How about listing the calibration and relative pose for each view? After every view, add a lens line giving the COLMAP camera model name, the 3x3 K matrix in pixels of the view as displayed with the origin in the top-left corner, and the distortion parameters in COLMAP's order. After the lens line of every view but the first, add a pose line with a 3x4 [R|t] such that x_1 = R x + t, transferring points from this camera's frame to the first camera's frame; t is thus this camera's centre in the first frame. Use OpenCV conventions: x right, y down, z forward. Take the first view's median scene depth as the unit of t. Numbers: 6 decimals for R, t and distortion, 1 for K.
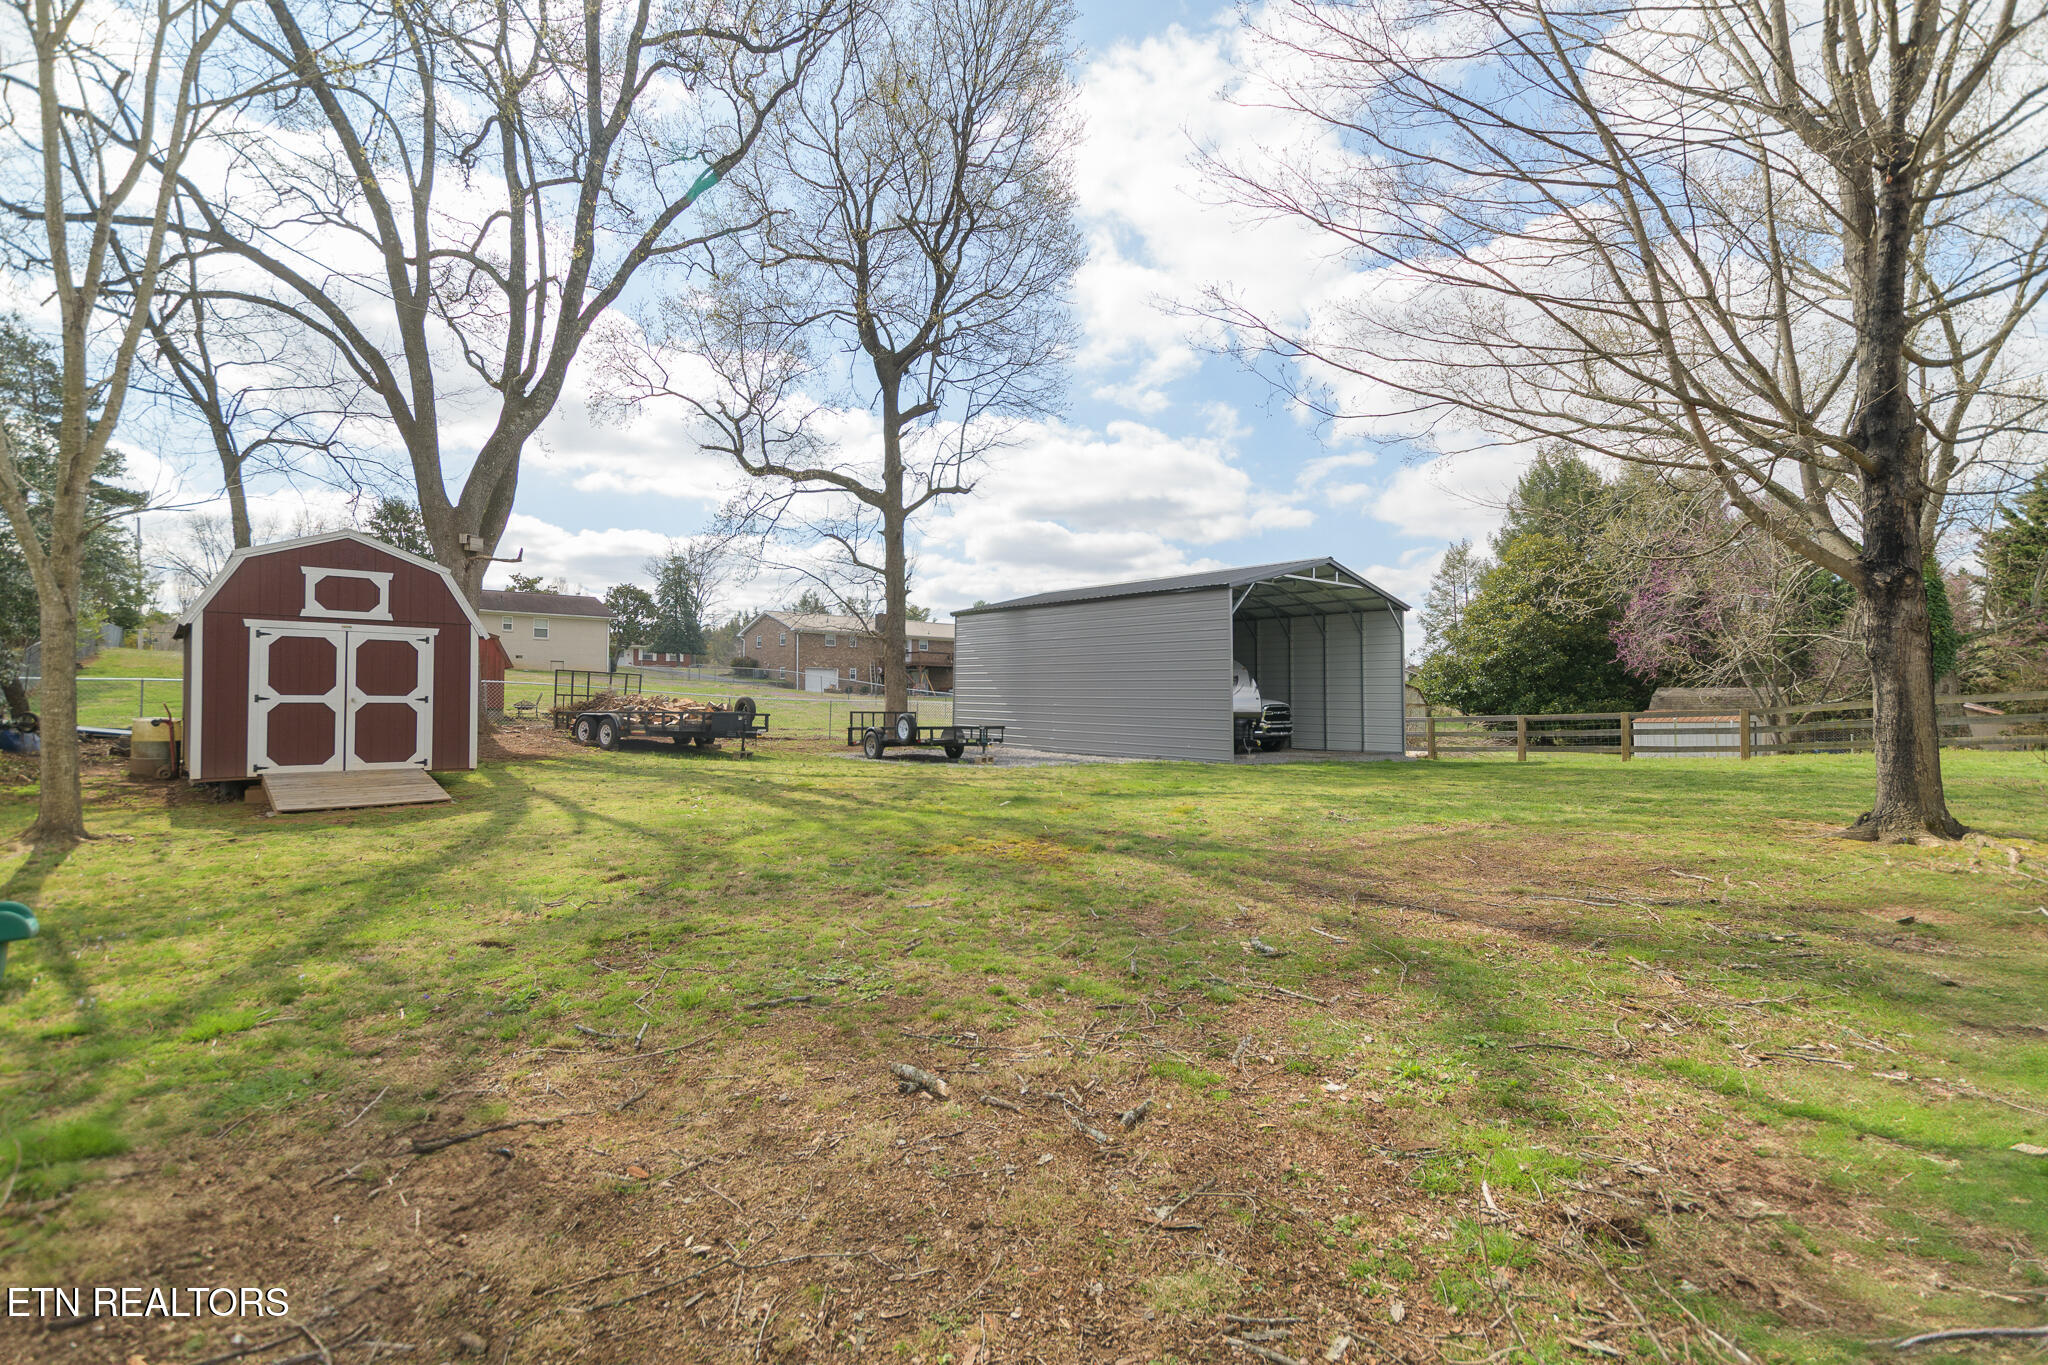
lens RADIAL K [[962.8, 0, 1032.9], [0, 962.8, 665.4], [0, 0, 1]] dist [0.004152, -0.001695]
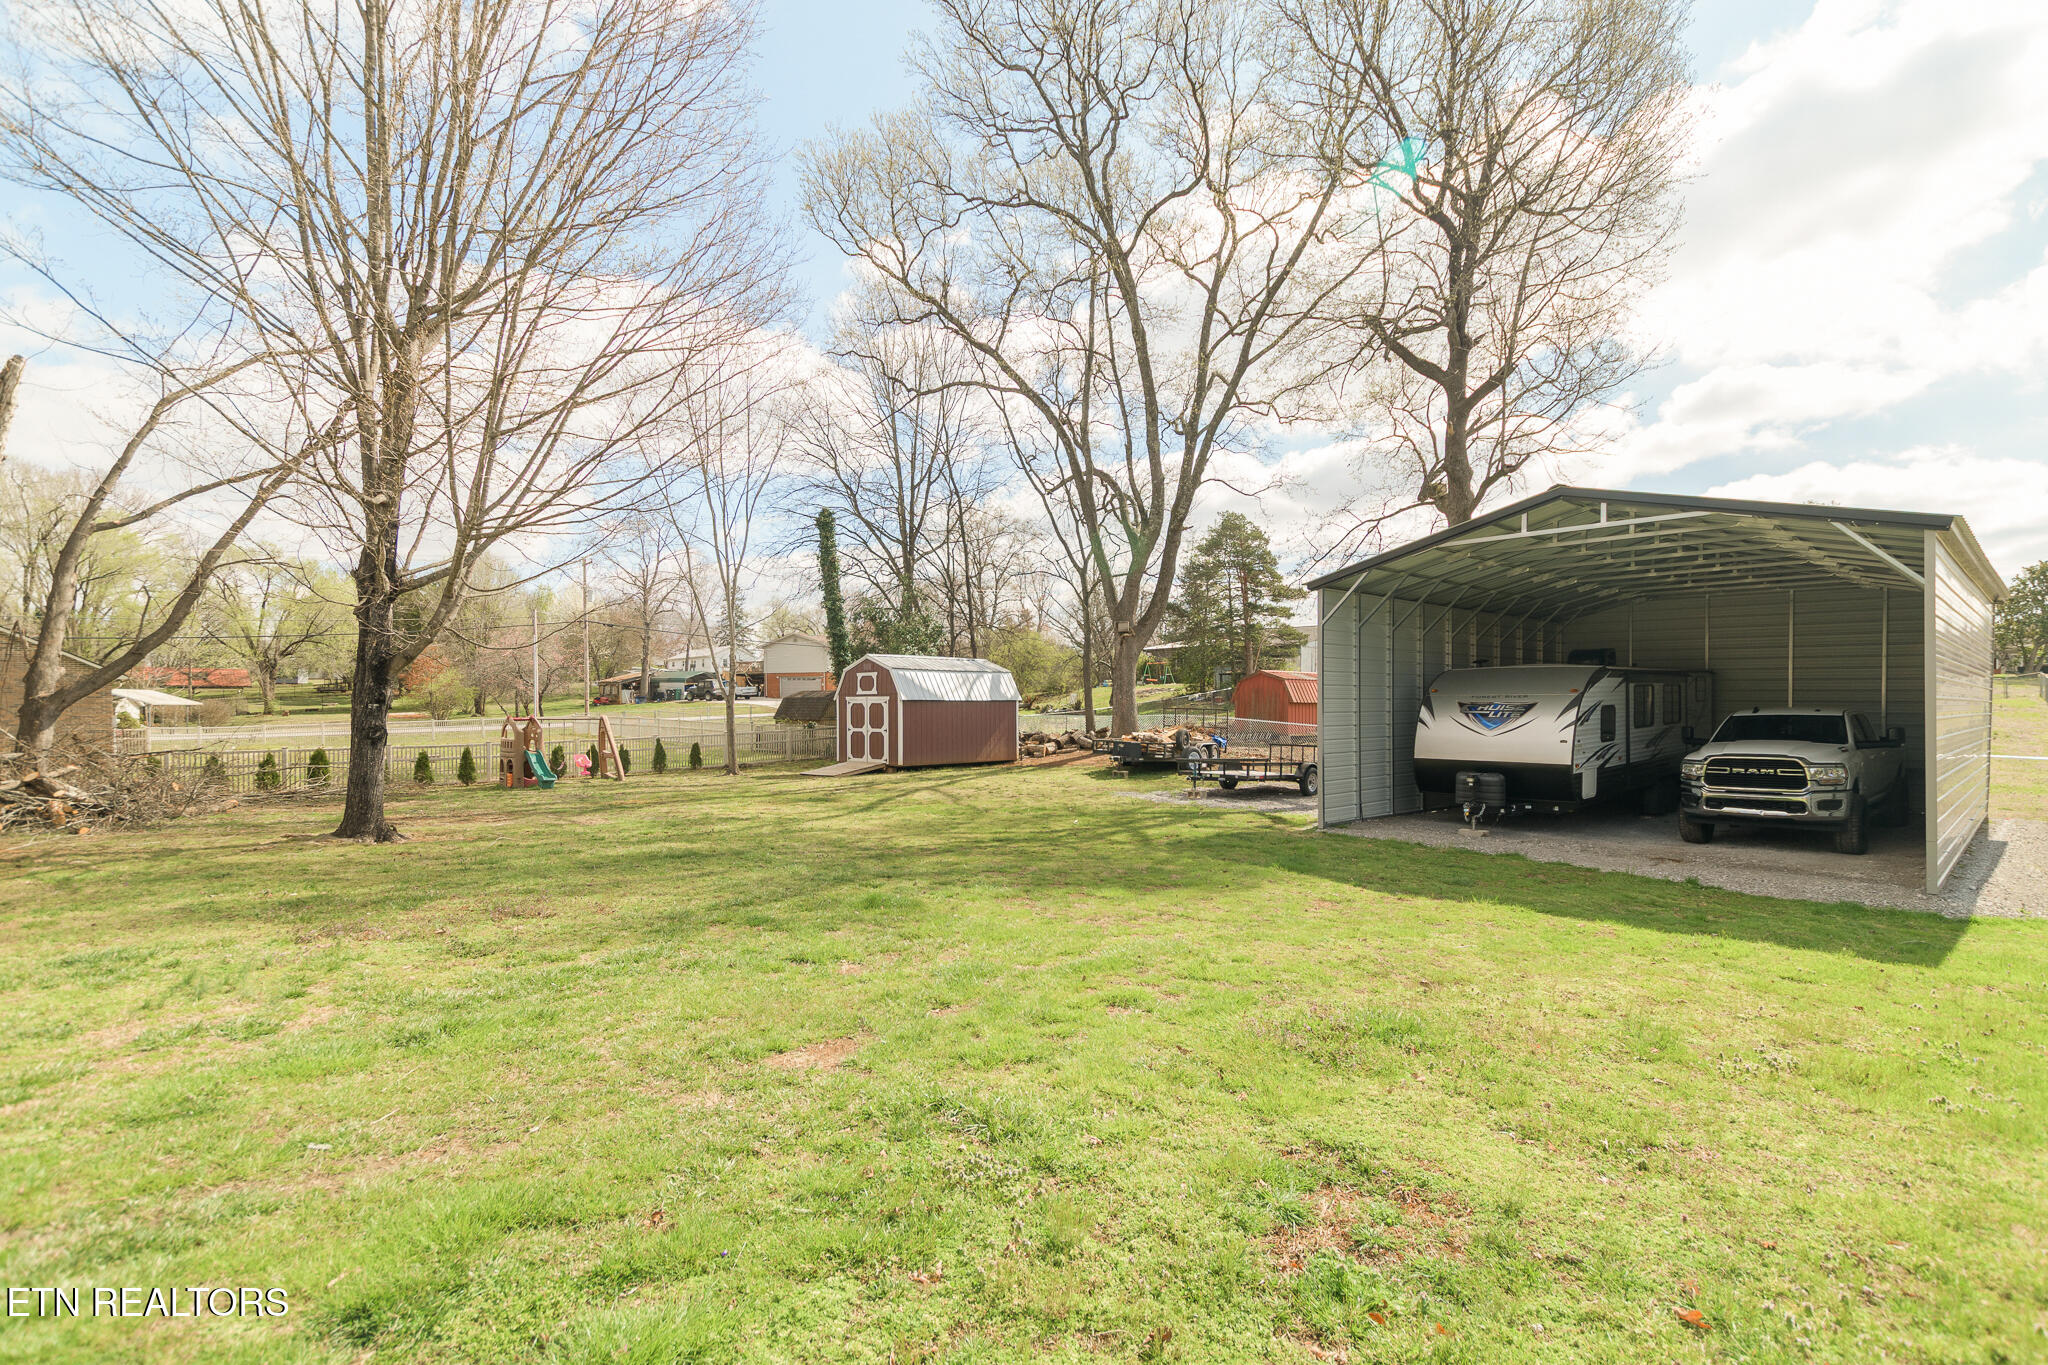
lens RADIAL K [[962.8, 0, 992.1], [0, 962.8, 719.3], [0, 0, 1]] dist [0.004152, -0.001695]
pose [[0.056601, 0.003299, -0.998391, 1.502416], [0.036534, 0.999318, 0.005373, 0.008100], [0.997728, -0.036779, 0.056441, 1.132877]]
